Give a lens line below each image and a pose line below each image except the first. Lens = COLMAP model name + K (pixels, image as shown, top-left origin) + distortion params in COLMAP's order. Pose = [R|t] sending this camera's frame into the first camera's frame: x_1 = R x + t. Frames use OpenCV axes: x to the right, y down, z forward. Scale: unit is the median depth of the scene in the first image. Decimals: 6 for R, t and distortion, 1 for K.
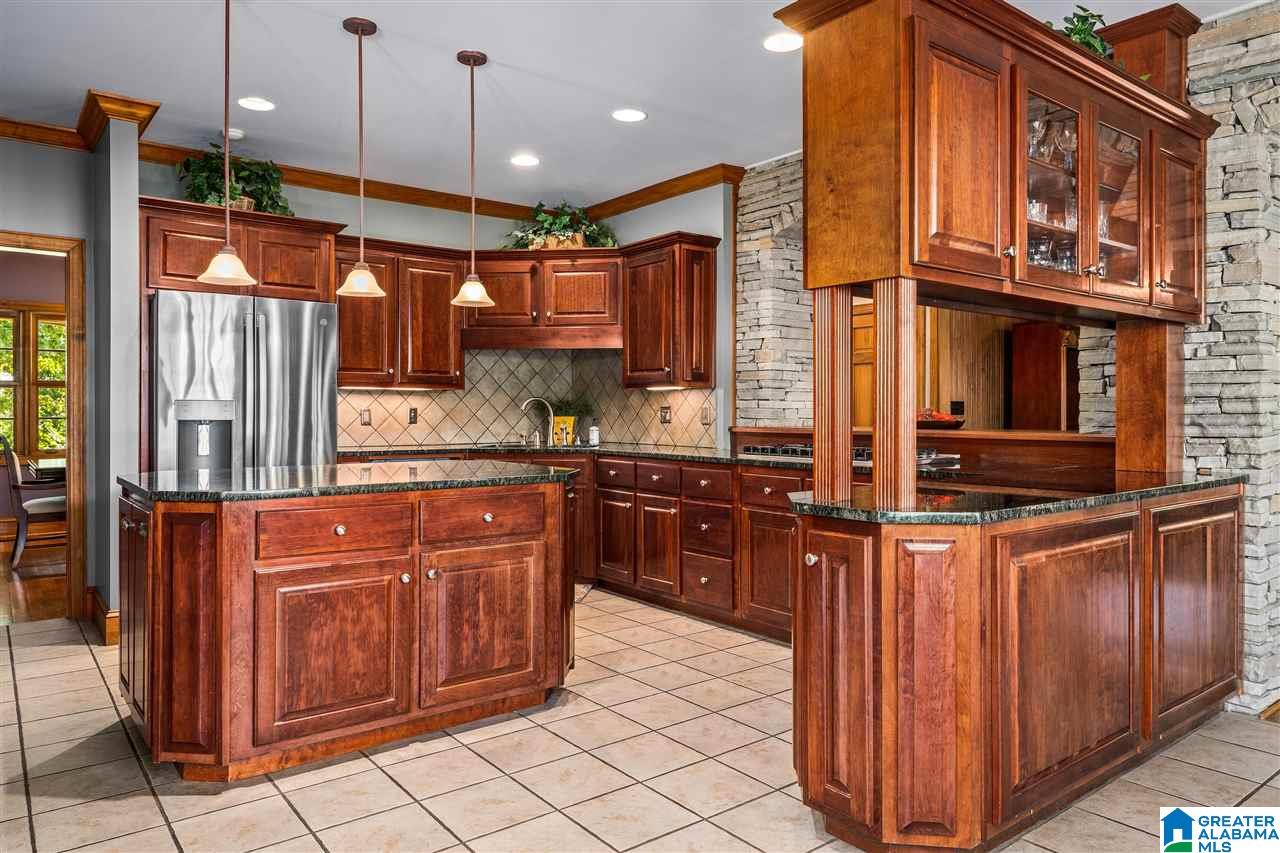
lens RADIAL K [[833.3, 0, 638.3], [0, 833.3, 410.8], [0, 0, 1]] dist [-0.001386, -0.000319]
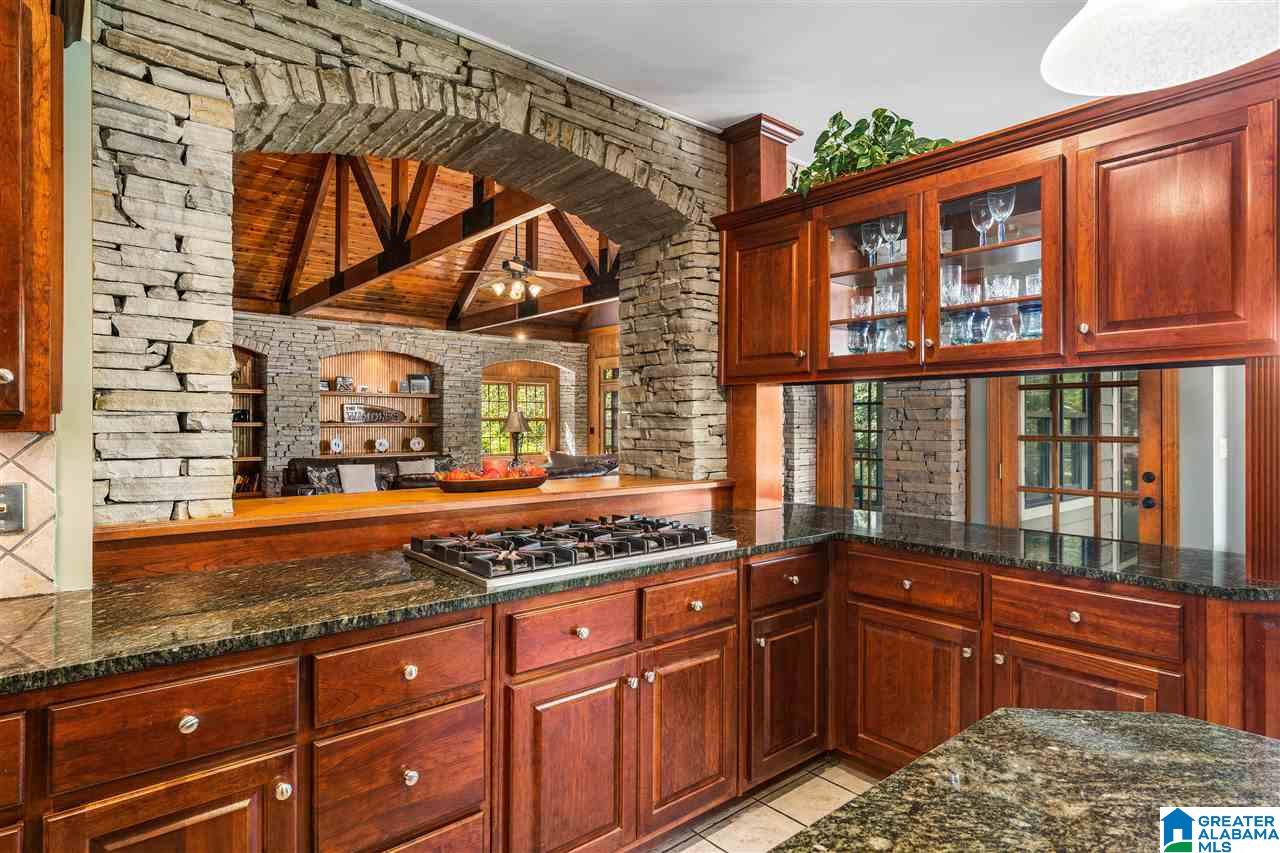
lens RADIAL K [[709.5, 0, 640.0], [0, 709.5, 426.5], [0, 0, 1]] dist [0.001153, -0.000876]
pose [[-0.044779, -0.005222, 0.998983, -0.348987], [0.000491, 0.999986, 0.005249, -0.046271], [-0.998997, 0.000726, -0.044776, 1.127108]]
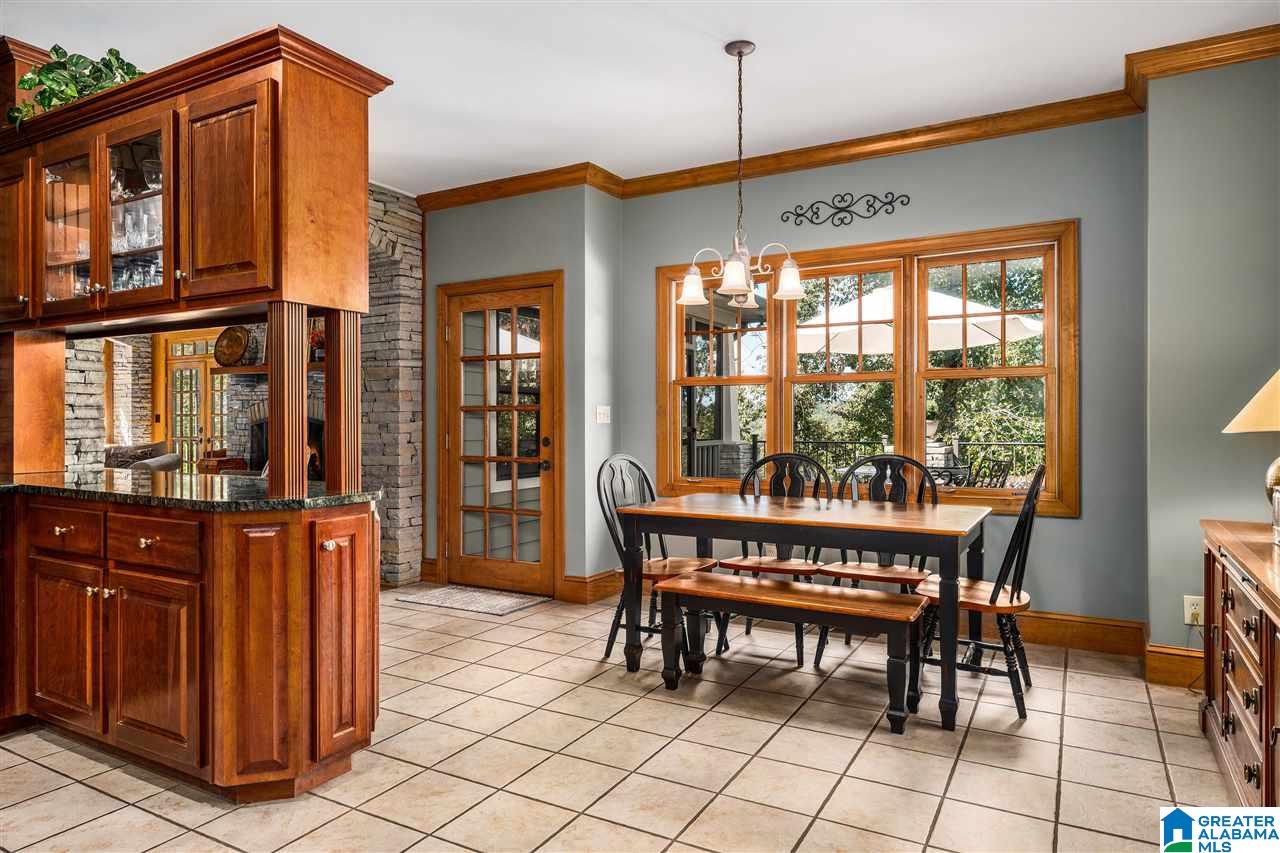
lens RADIAL K [[791.8, 0, 640.0], [0, 791.8, 426.5], [0, 0, 1]] dist [-0.000480, 0.000694]
pose [[-0.392526, -0.007838, 0.919708, -0.583880], [0.001331, 0.999958, 0.009090, 0.004585], [-0.919740, 0.004792, -0.392499, 0.628419]]
